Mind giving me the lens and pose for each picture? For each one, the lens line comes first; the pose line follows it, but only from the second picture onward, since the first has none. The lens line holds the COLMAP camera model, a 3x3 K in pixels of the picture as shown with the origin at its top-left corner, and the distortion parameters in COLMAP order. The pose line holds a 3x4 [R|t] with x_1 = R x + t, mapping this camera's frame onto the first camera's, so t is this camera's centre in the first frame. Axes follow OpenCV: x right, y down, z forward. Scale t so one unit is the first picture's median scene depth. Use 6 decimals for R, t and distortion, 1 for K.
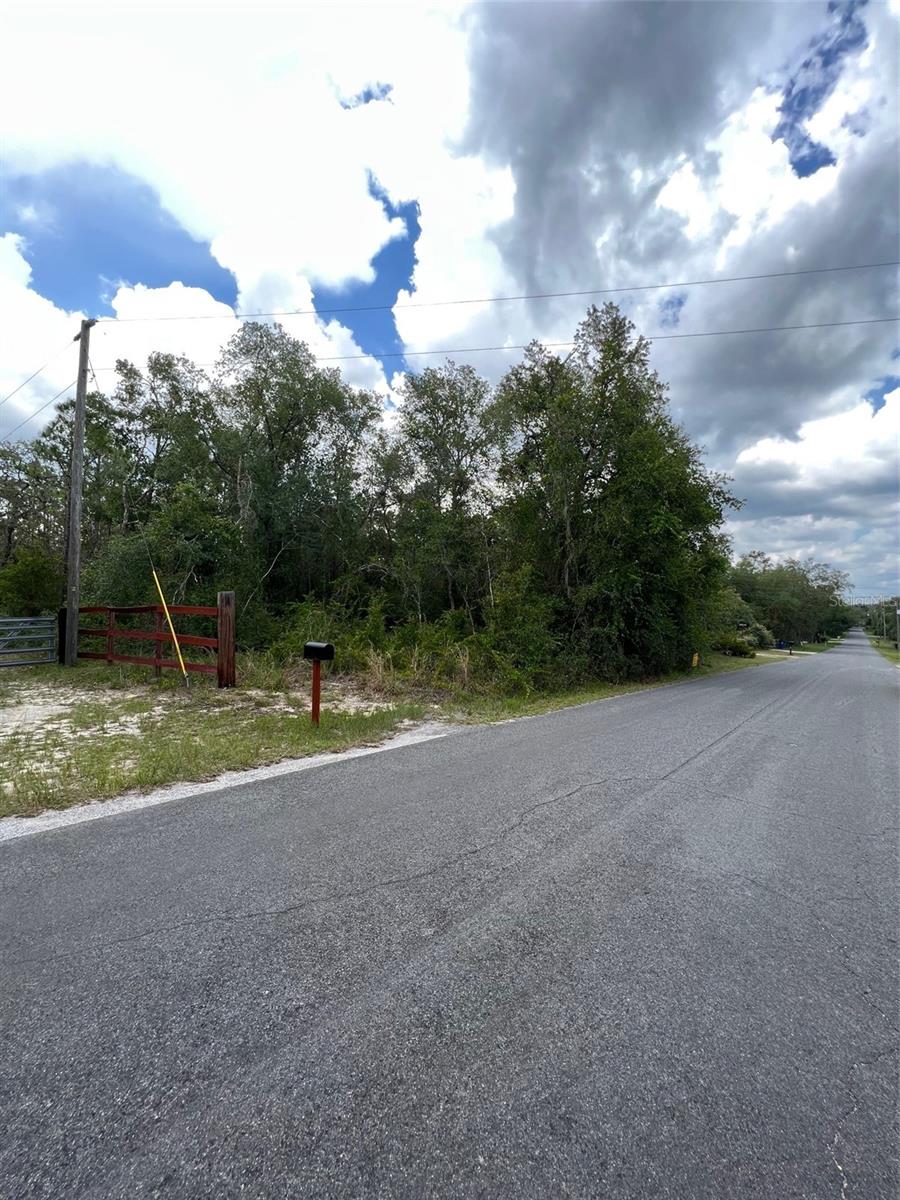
lens RADIAL K [[482.3, 0, 450.0], [0, 482.3, 600.0], [0, 0, 1]] dist [0.000940, -0.000126]
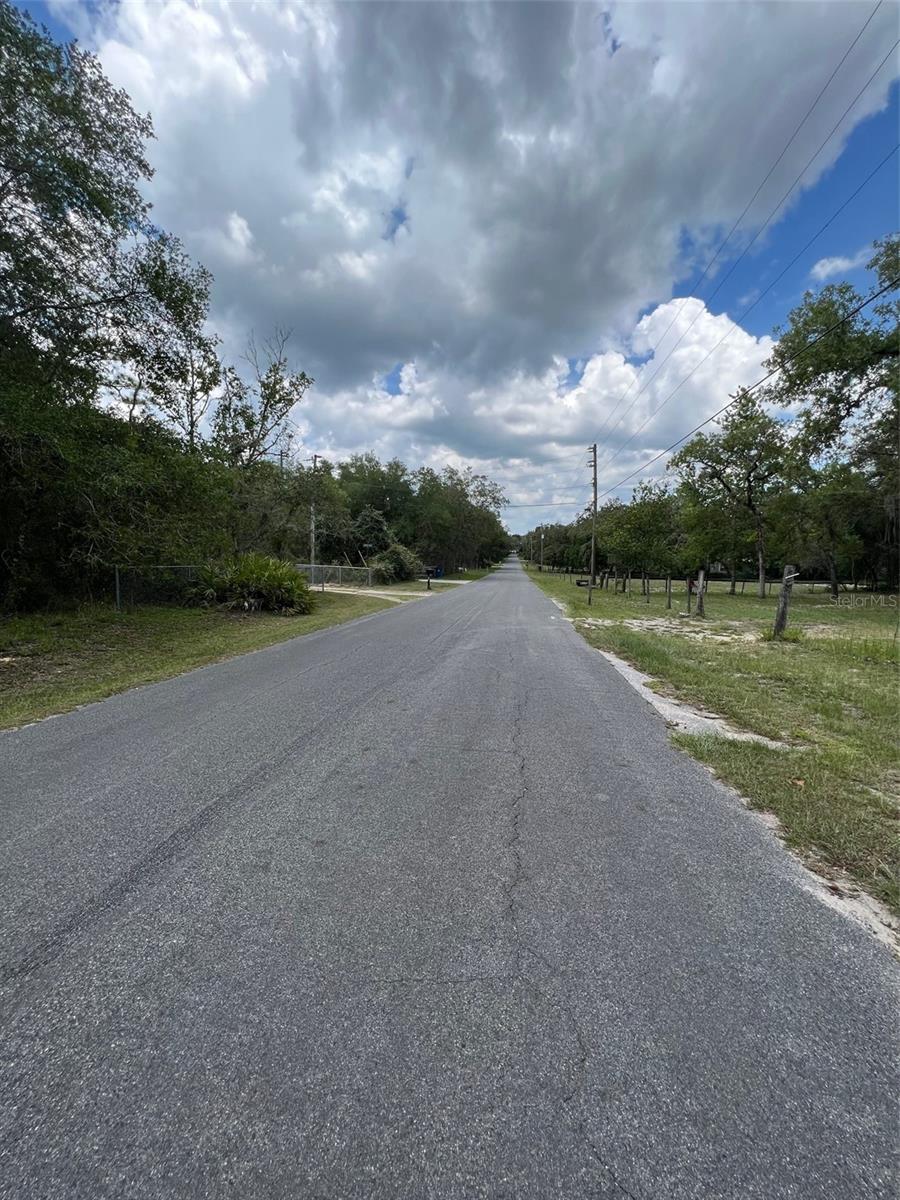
lens RADIAL K [[471.6, 0, 451.5], [0, 471.6, 593.4], [0, 0, 1]] dist [0.002540, 0.000197]
pose [[0.842793, -0.066027, 0.534173, 0.229778], [-0.001362, 0.992182, 0.124788, 0.023100], [-0.538237, -0.105898, 0.836114, 0.264237]]
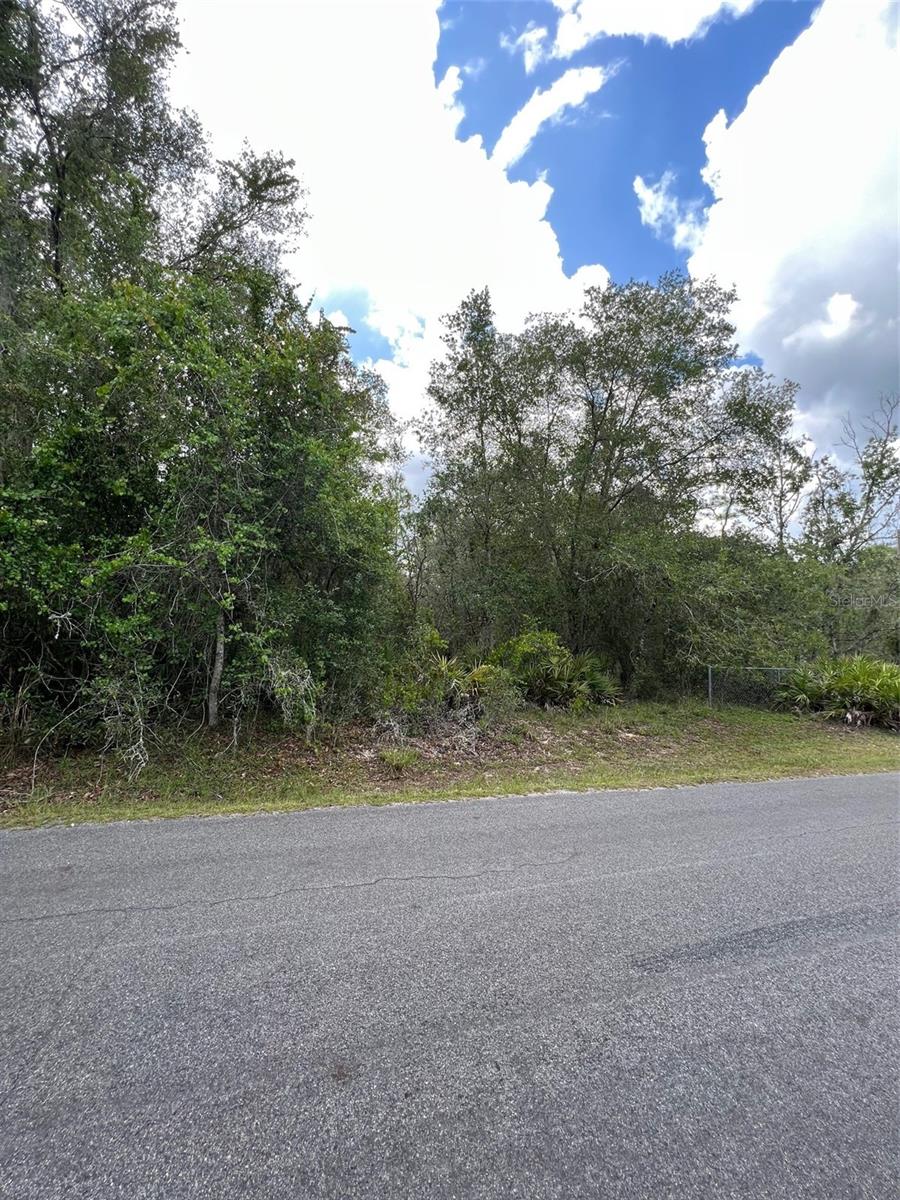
lens RADIAL K [[482.3, 0, 450.0], [0, 482.3, 600.0], [0, 0, 1]] dist [0.000940, -0.000126]
pose [[0.858635, -0.062475, -0.508766, 0.230331], [0.023845, 0.996338, -0.082105, 0.021875], [0.512032, 0.058367, 0.856981, 0.253206]]
